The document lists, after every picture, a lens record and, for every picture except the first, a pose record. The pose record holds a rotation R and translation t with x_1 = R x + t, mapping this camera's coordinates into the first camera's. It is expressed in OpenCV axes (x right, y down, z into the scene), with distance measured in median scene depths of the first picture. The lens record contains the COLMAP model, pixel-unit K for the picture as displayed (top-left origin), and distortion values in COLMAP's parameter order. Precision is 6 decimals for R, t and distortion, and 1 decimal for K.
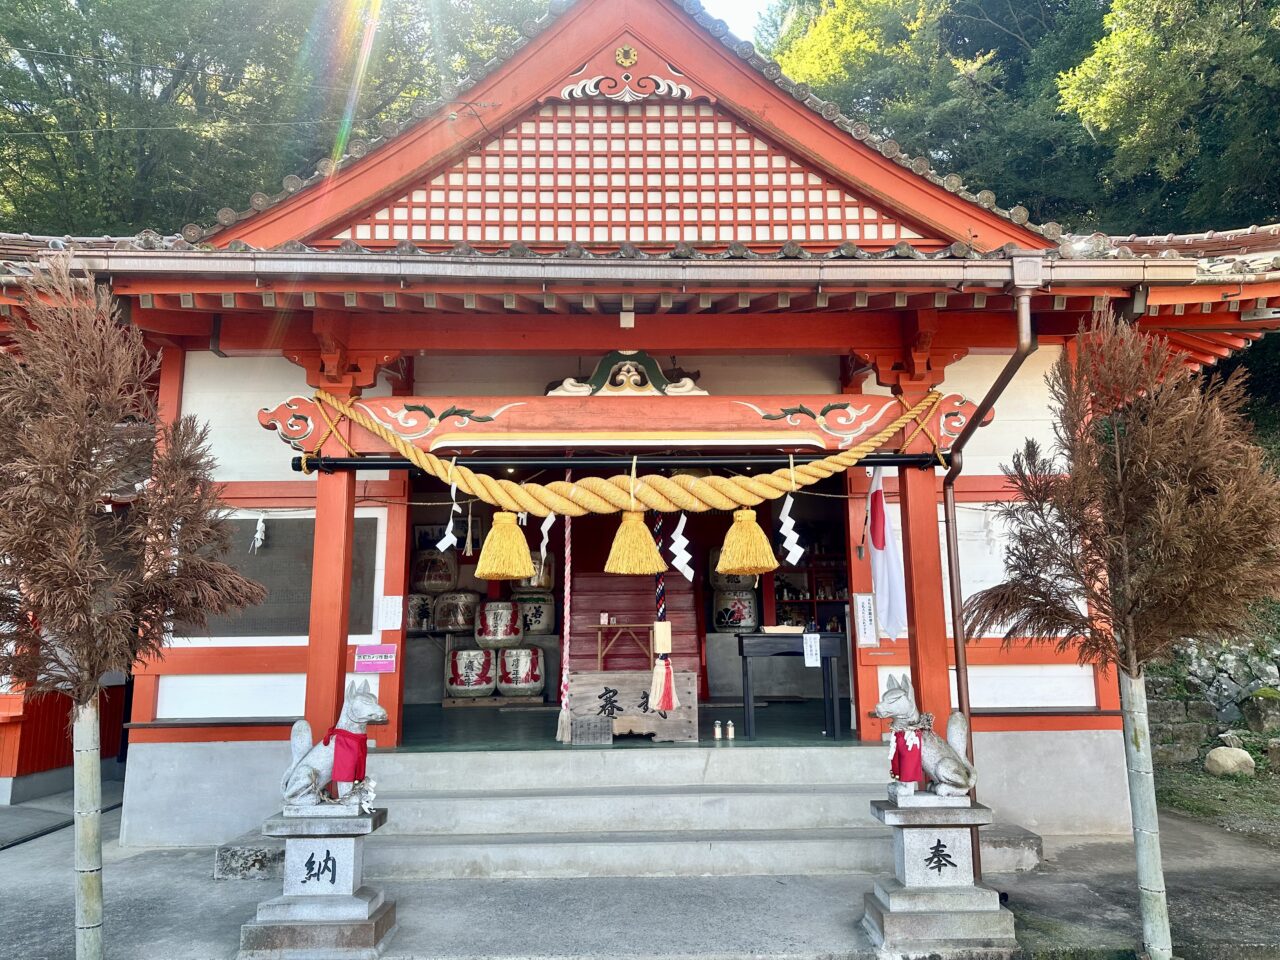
lens RADIAL K [[895.3, 0, 639.7], [0, 895.3, 475.8], [0, 0, 1]] dist [0.057098, -0.065053]
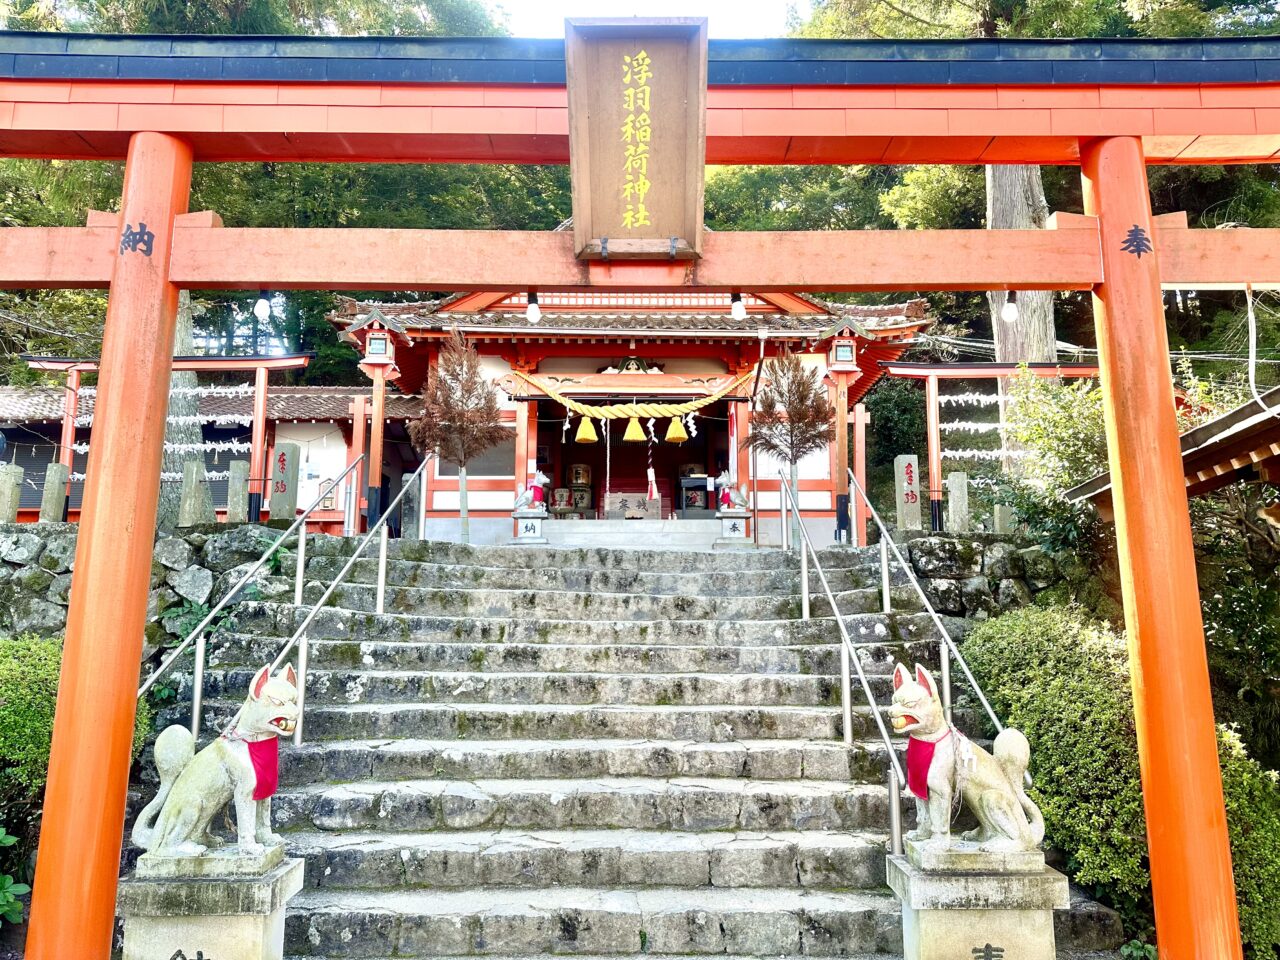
lens RADIAL K [[895.3, 0, 637.6], [0, 895.3, 473.0], [0, 0, 1]] dist [0.057098, -0.065053]
pose [[0.999912, 0.008007, -0.010577, 0.032969], [-0.007864, 0.999879, 0.013446, 0.169725], [0.010683, -0.013362, 0.999854, -1.666949]]
